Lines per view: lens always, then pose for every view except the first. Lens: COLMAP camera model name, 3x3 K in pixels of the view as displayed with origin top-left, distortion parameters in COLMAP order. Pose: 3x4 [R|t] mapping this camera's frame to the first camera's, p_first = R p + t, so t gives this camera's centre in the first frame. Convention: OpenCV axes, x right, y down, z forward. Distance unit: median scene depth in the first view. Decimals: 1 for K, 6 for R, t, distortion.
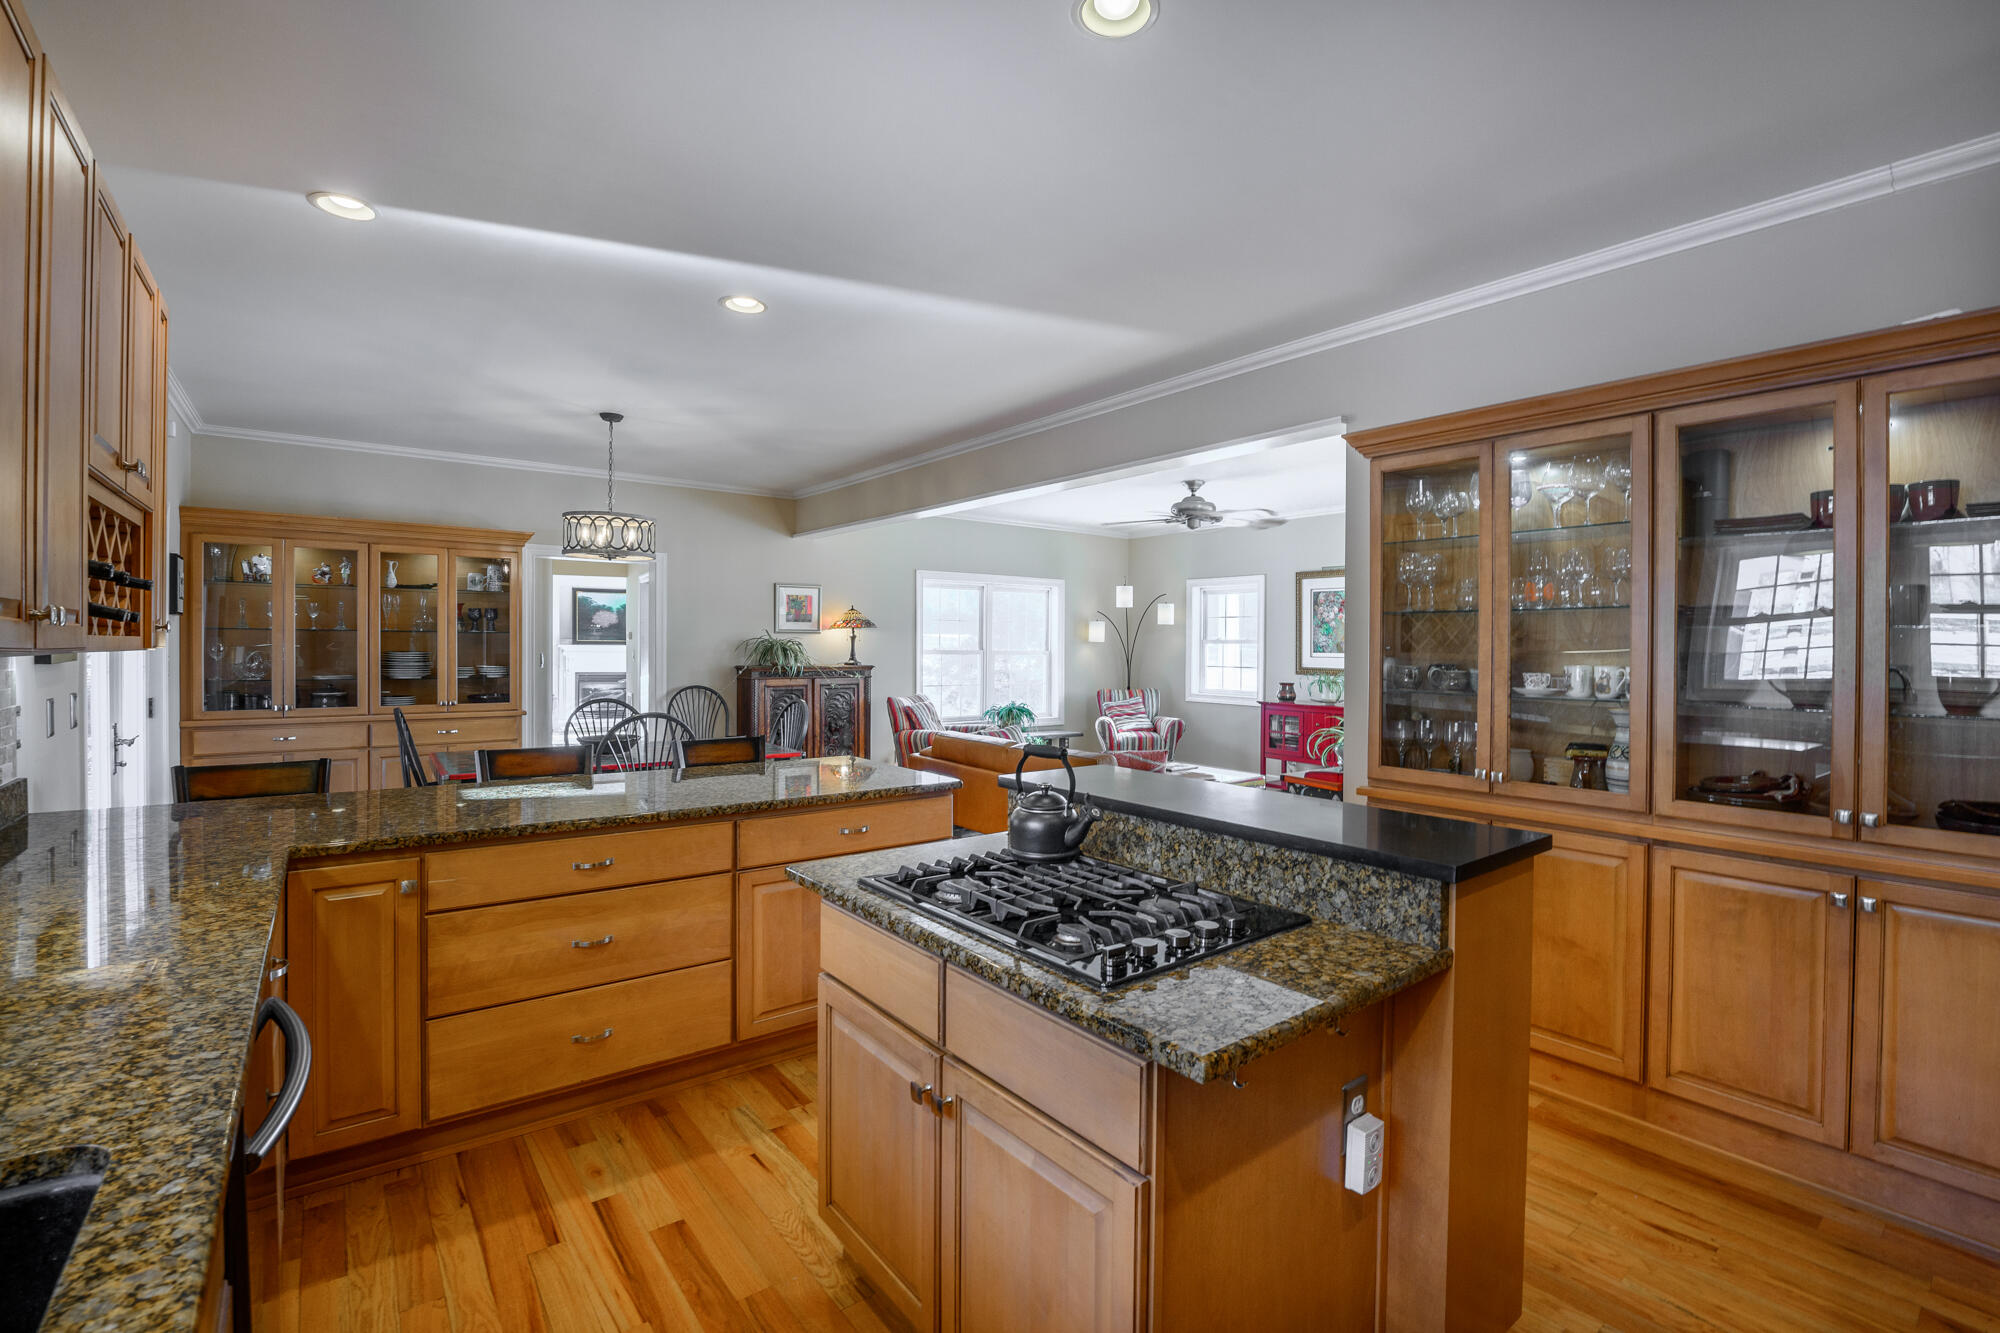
lens RADIAL K [[882.3, 0, 1000.4], [0, 882.3, 656.0], [0, 0, 1]] dist [-0.016321, -0.000993]
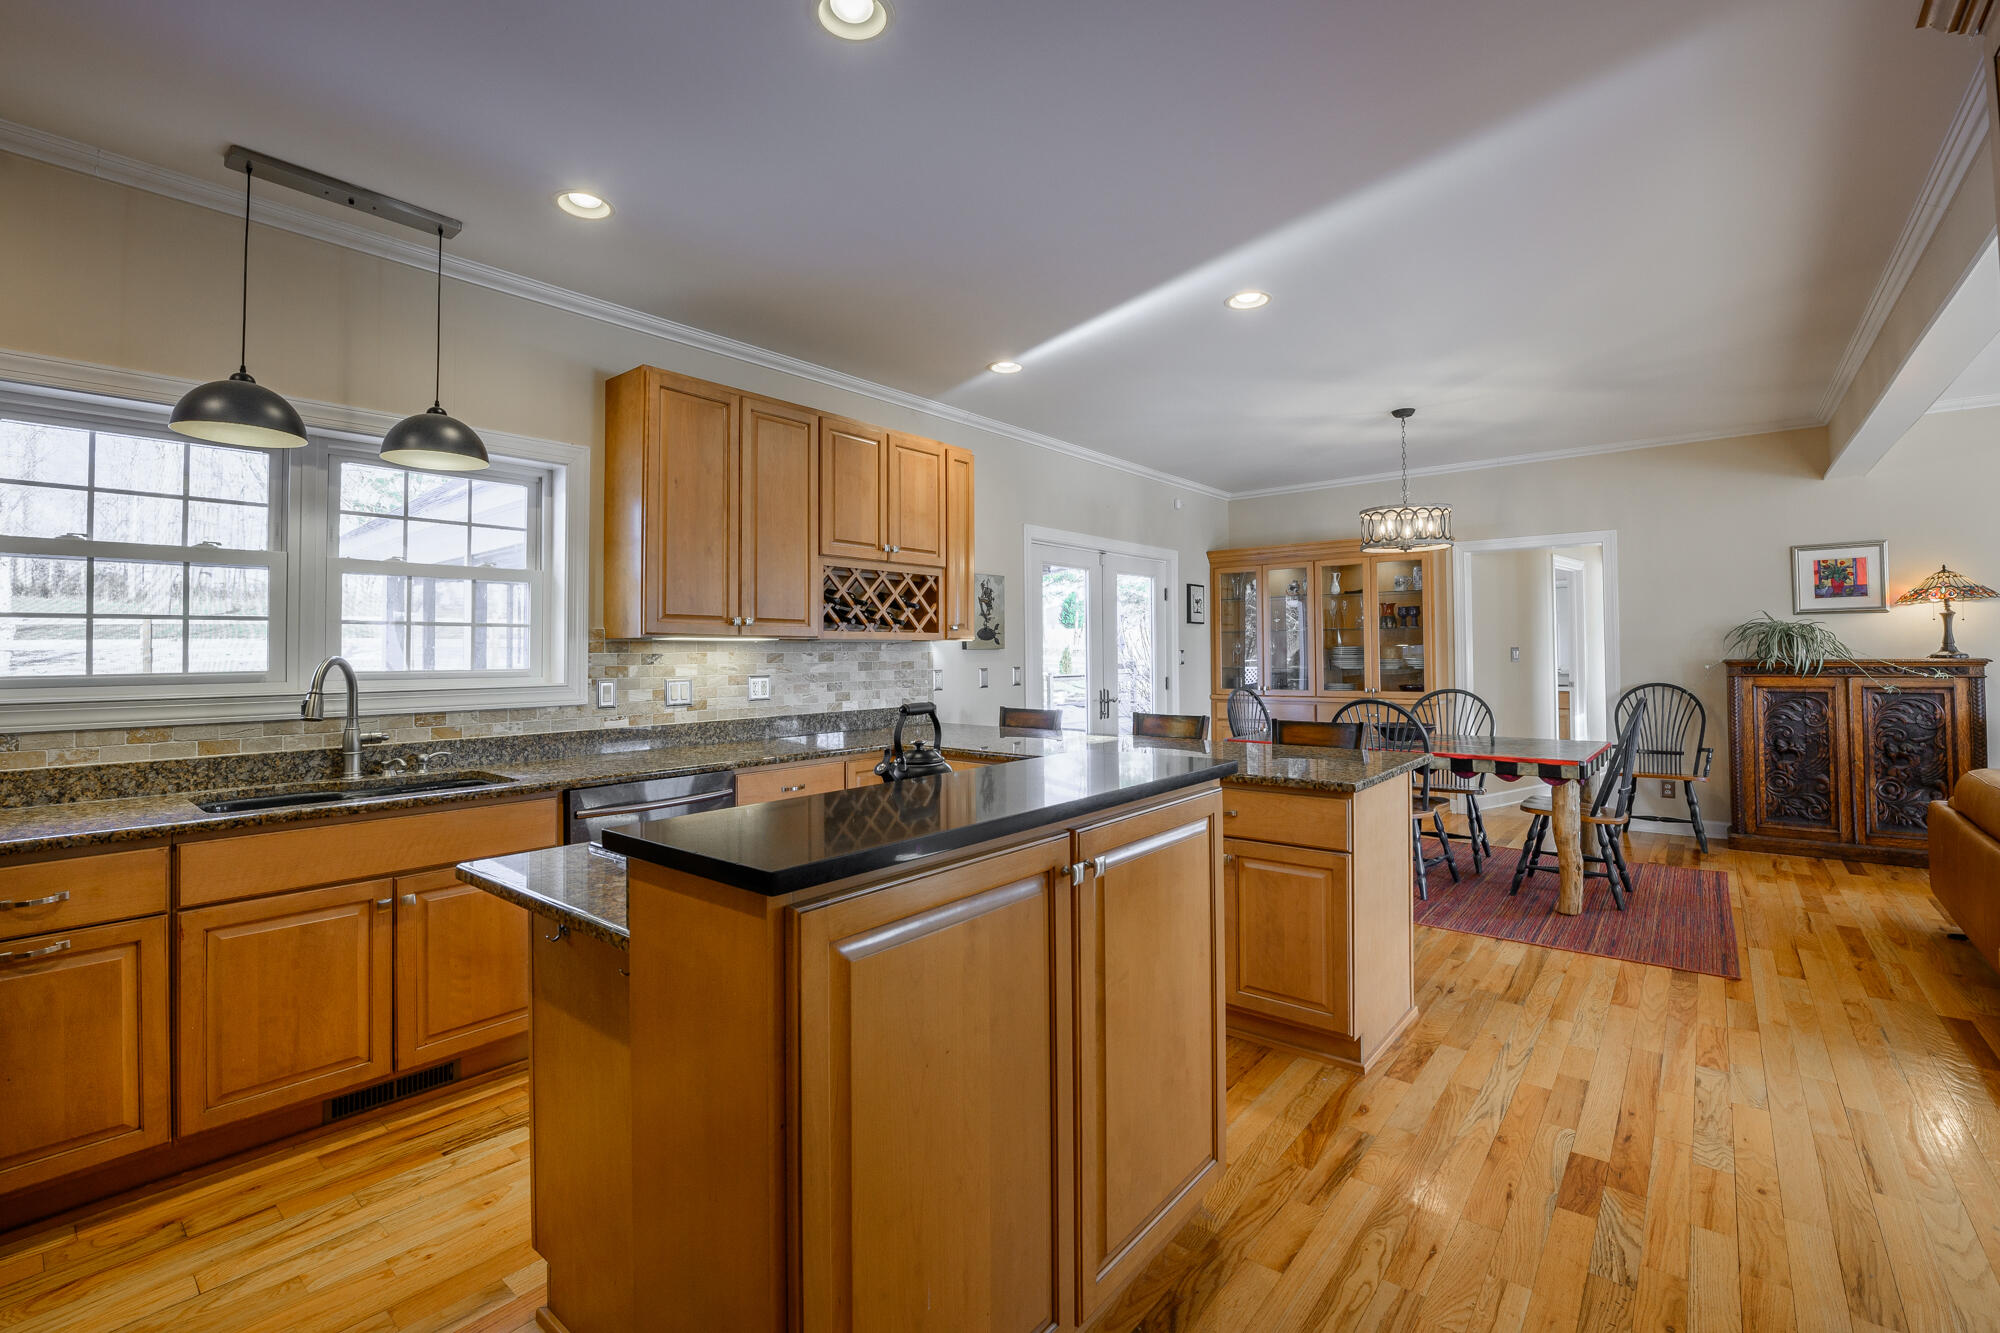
lens RADIAL K [[882.3, 0, 1028.0], [0, 882.3, 630.9], [0, 0, 1]] dist [-0.016321, -0.000993]
pose [[0.248039, -0.038908, -0.967968, 0.380746], [-0.000188, 0.999191, -0.040211, 0.021938], [0.968750, 0.010156, 0.247831, 0.283100]]
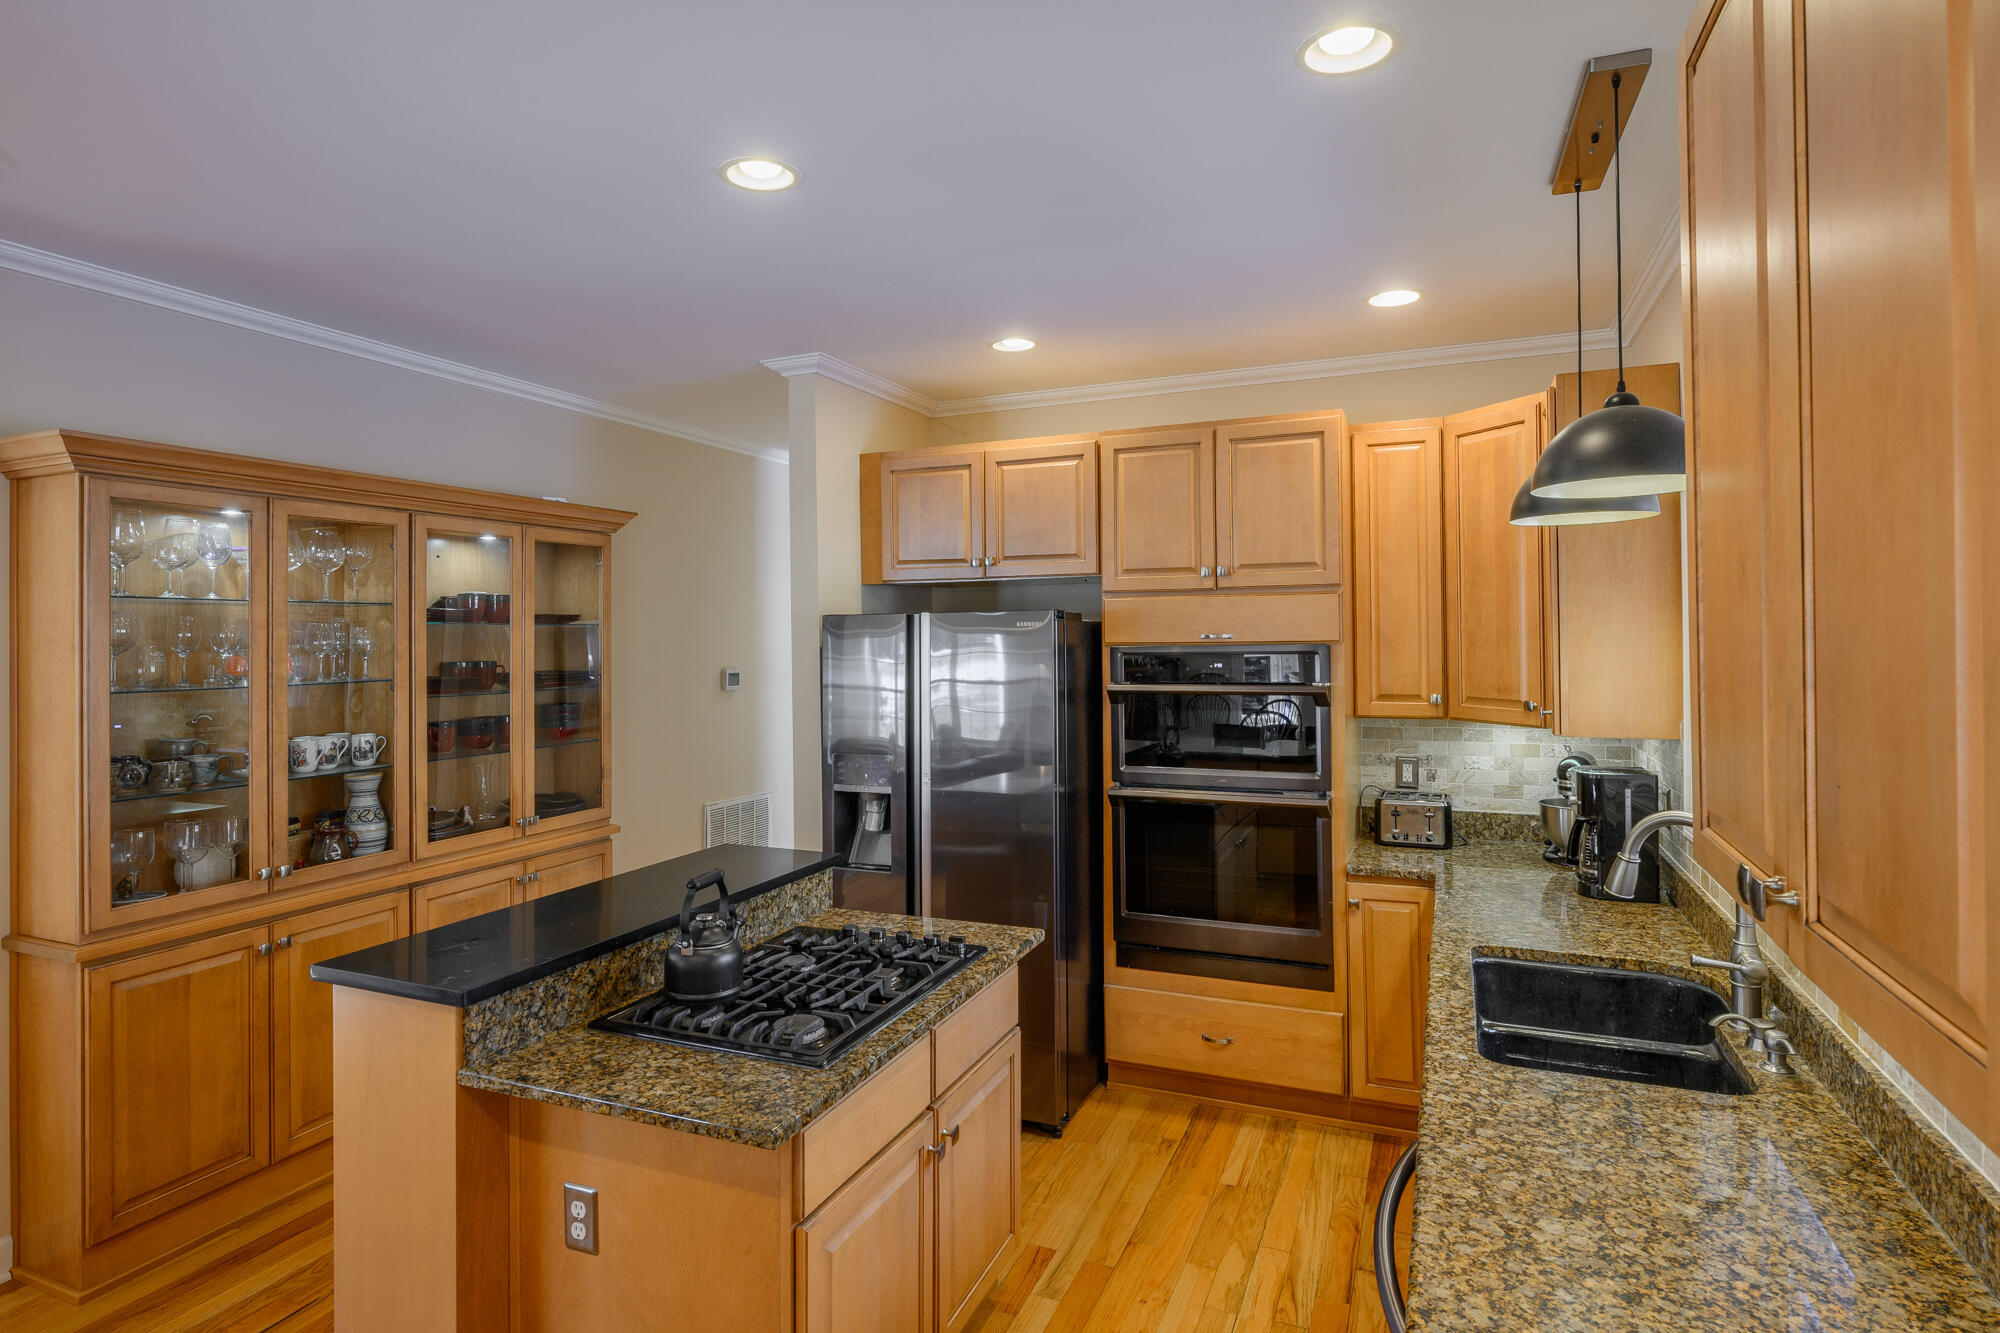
lens RADIAL K [[1043.7, 0, 1007.8], [0, 1043.7, 632.4], [0, 0, 1]] dist [0.000166, 0.000044]
pose [[-0.494537, -0.004695, 0.869144, -0.334277], [0.013054, 0.999833, 0.012829, -0.050948], [-0.869059, 0.017690, -0.494393, 0.401184]]
